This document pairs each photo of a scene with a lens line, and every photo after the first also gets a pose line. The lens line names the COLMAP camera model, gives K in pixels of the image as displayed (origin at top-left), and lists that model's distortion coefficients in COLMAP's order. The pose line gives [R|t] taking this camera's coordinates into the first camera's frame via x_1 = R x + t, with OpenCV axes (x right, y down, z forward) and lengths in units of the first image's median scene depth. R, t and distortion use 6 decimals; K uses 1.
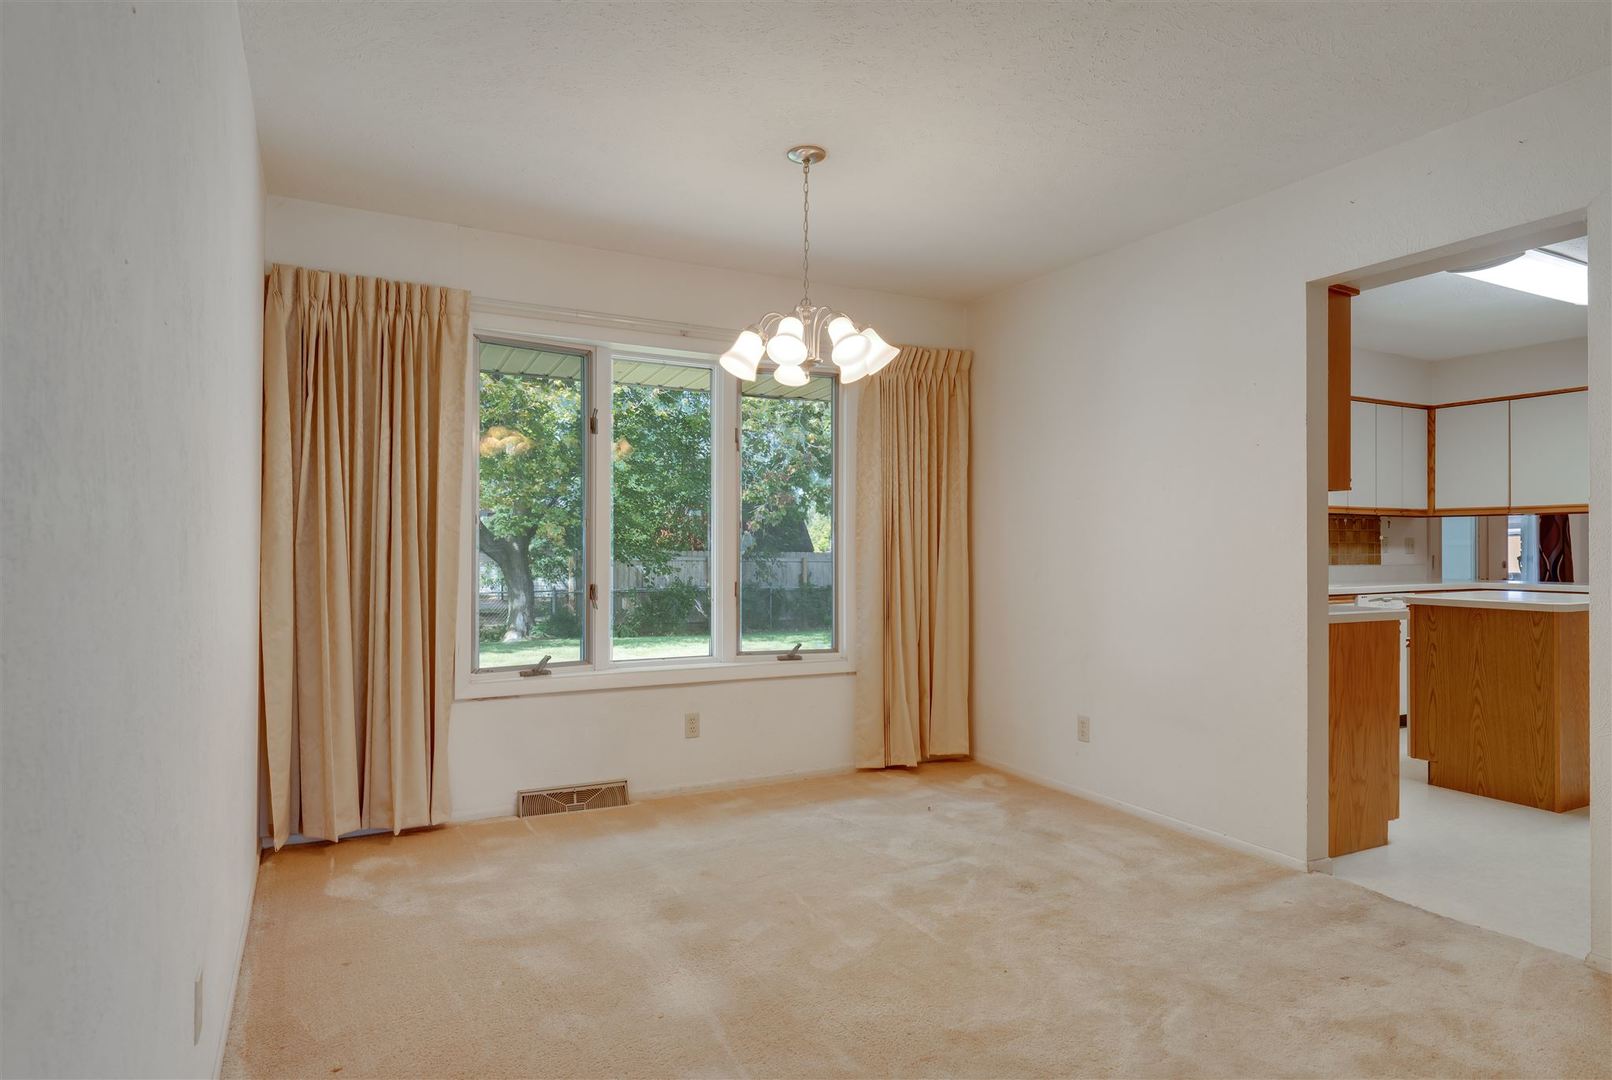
lens RADIAL K [[922.4, 0, 805.1], [0, 922.4, 542.3], [0, 0, 1]] dist [-0.000637, -0.001058]
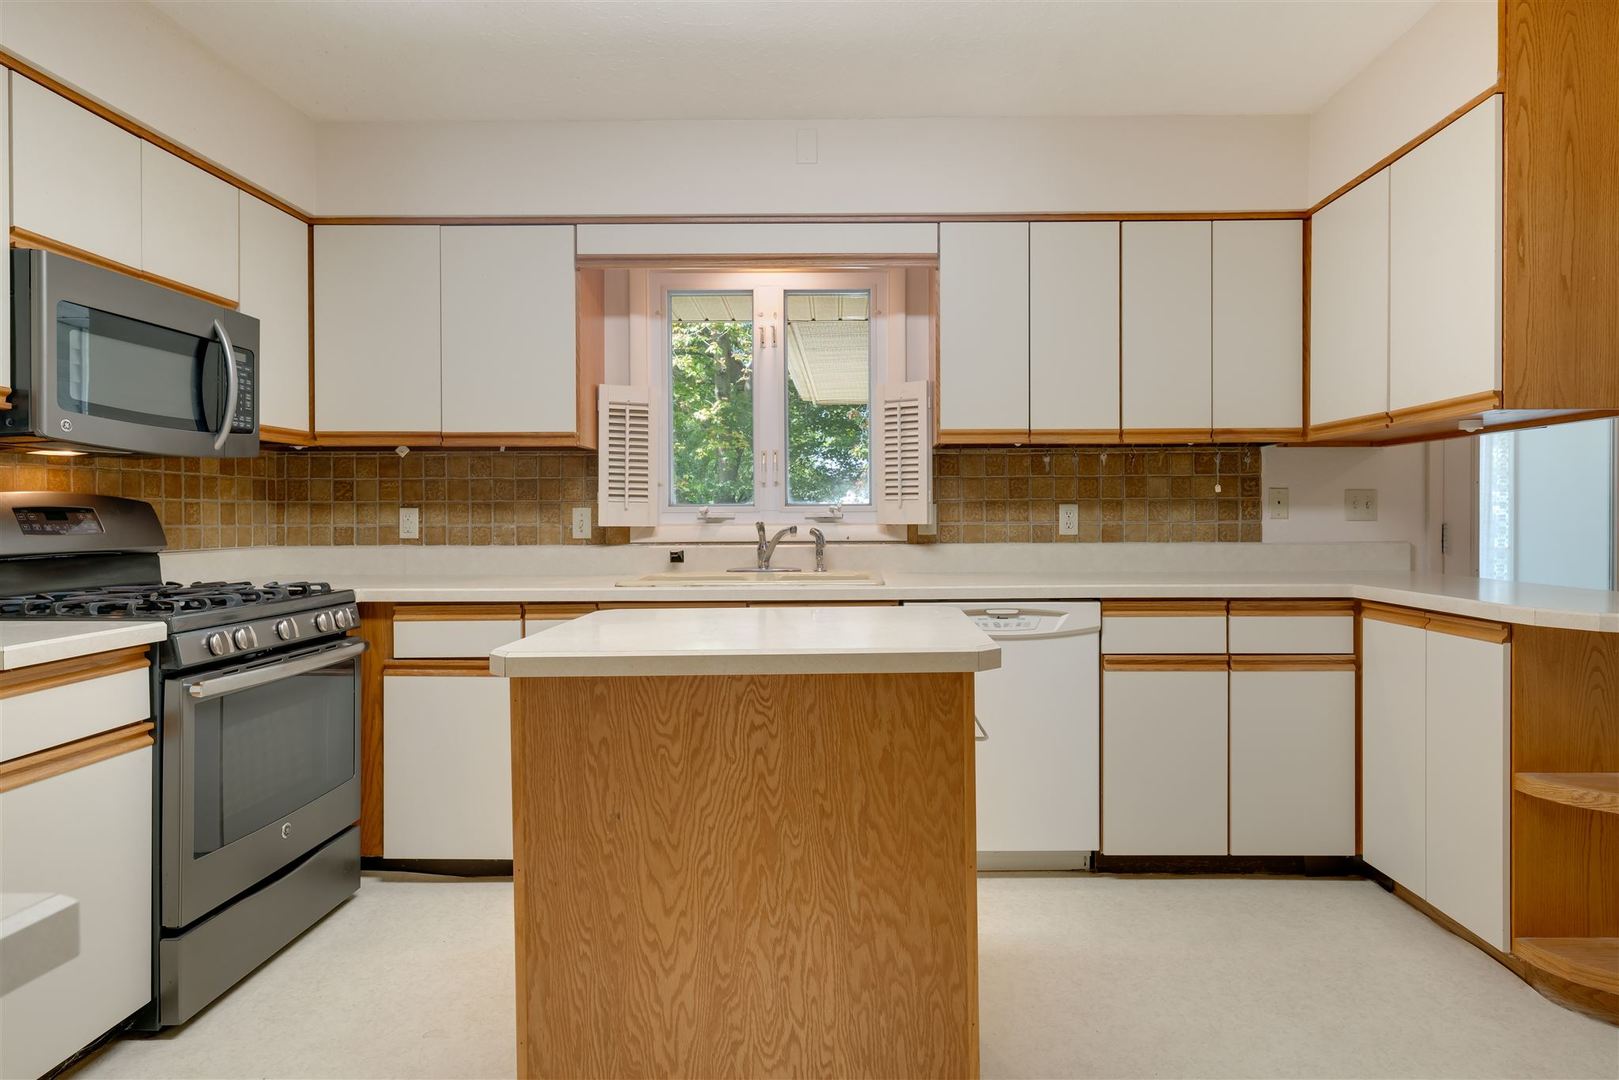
lens RADIAL K [[949.6, 0, 828.1], [0, 949.6, 513.4], [0, 0, 1]] dist [0.000153, -0.001466]
pose [[0.864926, -0.007324, -0.501846, 0.707887], [0.006624, 0.999973, -0.003179, 0.008759], [0.501855, -0.000575, 0.864951, 0.449250]]
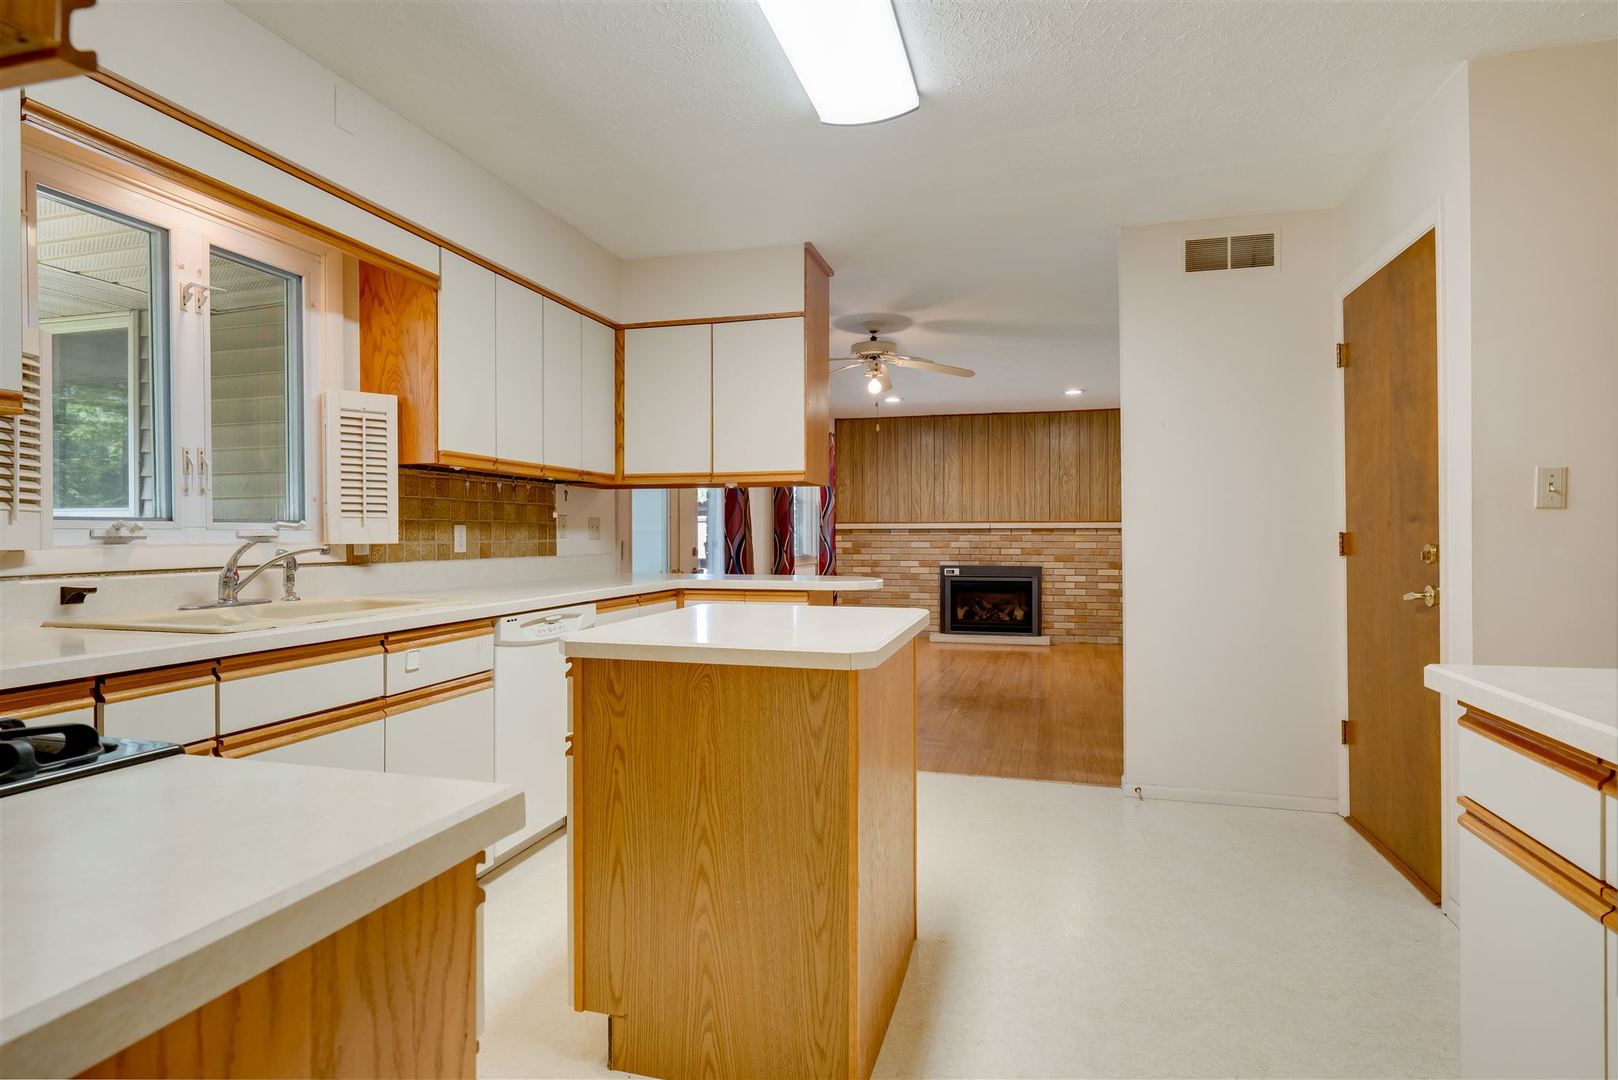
lens RADIAL K [[881.0, 0, 810.9], [0, 881.0, 548.7], [0, 0, 1]] dist [0.019206, 0.000508]
pose [[0.692219, -0.011890, 0.721590, 0.300752], [-0.003627, 0.999794, 0.019954, 0.005707], [-0.721679, -0.016429, 0.692033, 0.438215]]
